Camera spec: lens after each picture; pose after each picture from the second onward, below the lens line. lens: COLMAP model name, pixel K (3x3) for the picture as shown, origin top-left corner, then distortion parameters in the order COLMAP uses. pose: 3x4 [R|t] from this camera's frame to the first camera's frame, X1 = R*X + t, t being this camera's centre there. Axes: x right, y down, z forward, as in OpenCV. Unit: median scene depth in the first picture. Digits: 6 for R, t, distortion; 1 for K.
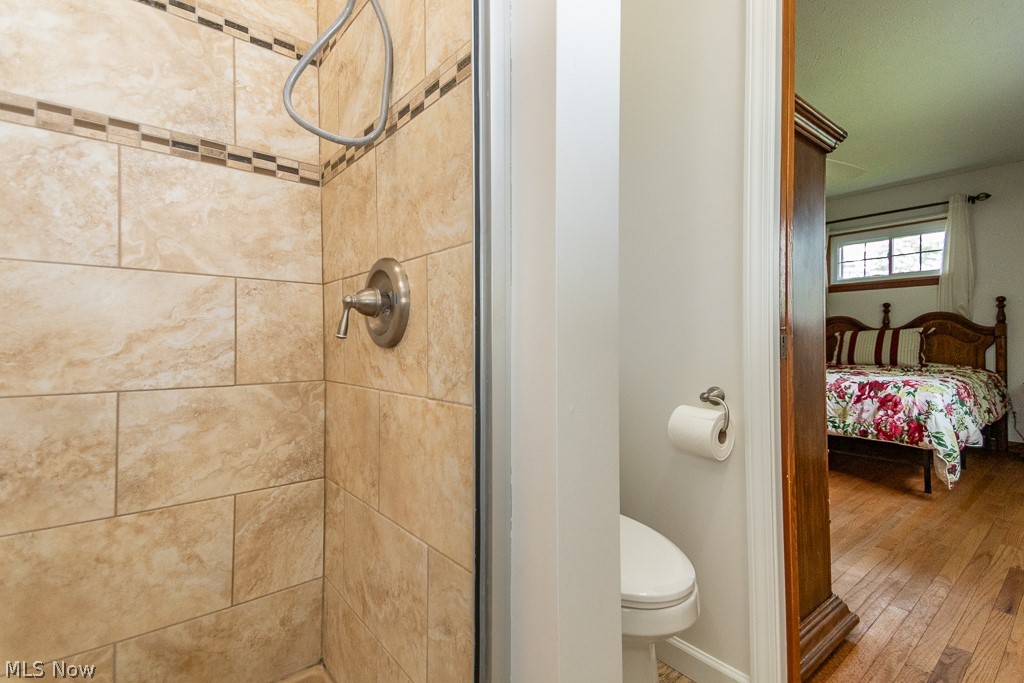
lens RADIAL K [[468.4, 0, 505.6], [0, 468.4, 335.0], [0, 0, 1]] dist [0.068620, -0.022860]
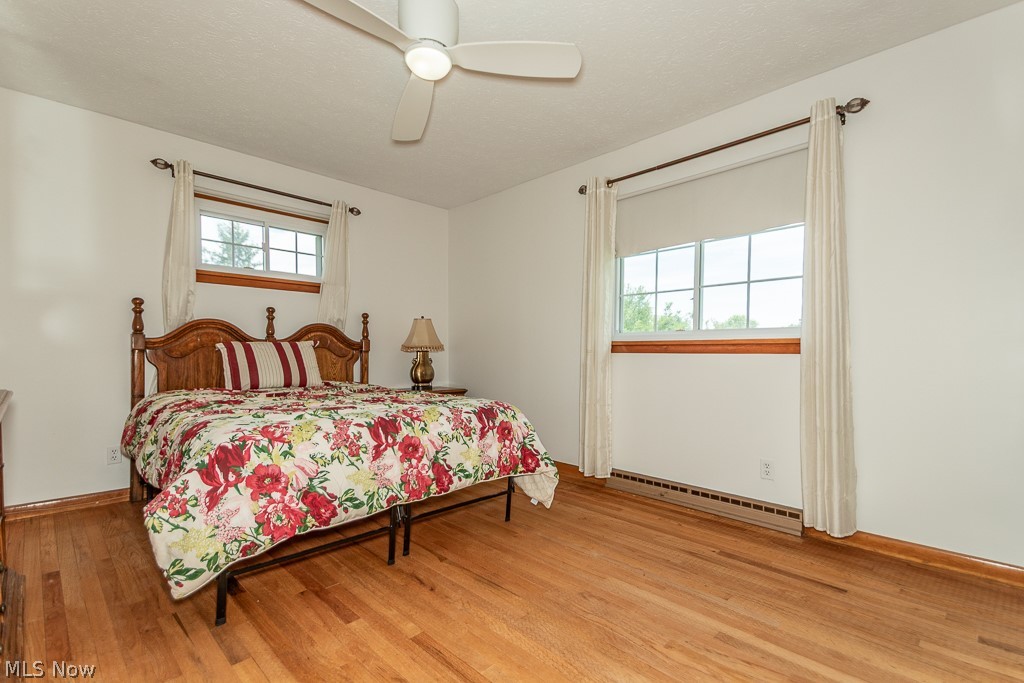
lens RADIAL K [[468.4, 0, 511.4], [0, 468.4, 357.6], [0, 0, 1]] dist [0.068620, -0.022860]
pose [[-0.098197, -0.010257, 0.995114, -0.028727], [-0.017623, 0.999808, 0.008567, 0.002669], [-0.995011, -0.016695, -0.098359, 0.912875]]
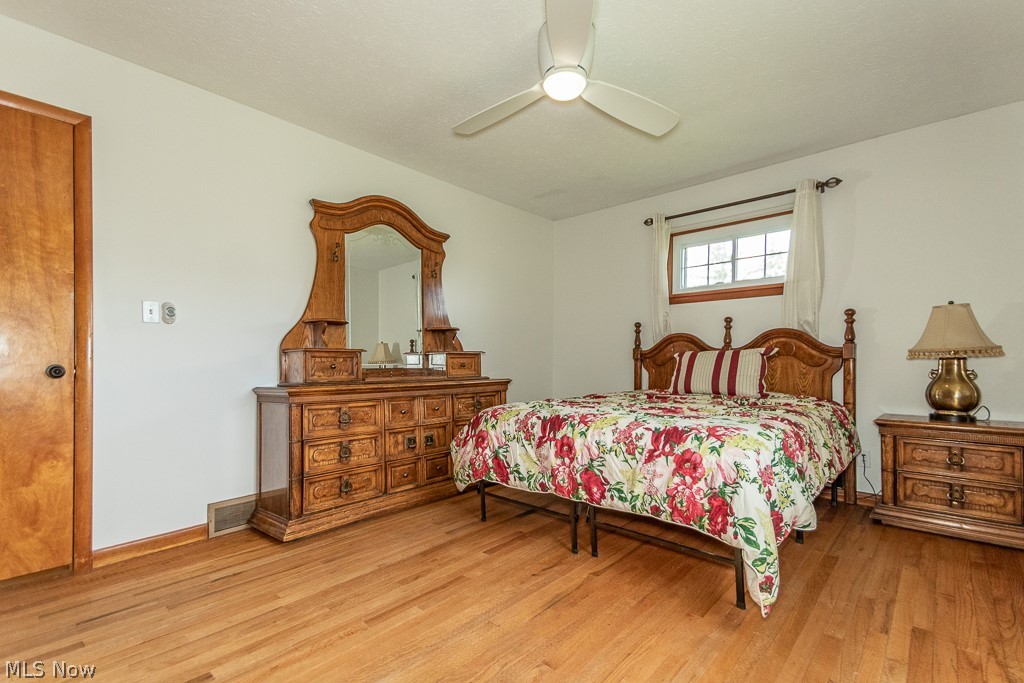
lens RADIAL K [[468.4, 0, 500.5], [0, 468.4, 357.2], [0, 0, 1]] dist [0.068620, -0.022860]
pose [[0.988751, 0.004278, 0.149507, 0.388613], [-0.004878, 0.999981, 0.003648, -0.000133], [-0.149489, -0.004337, 0.988754, 0.361552]]
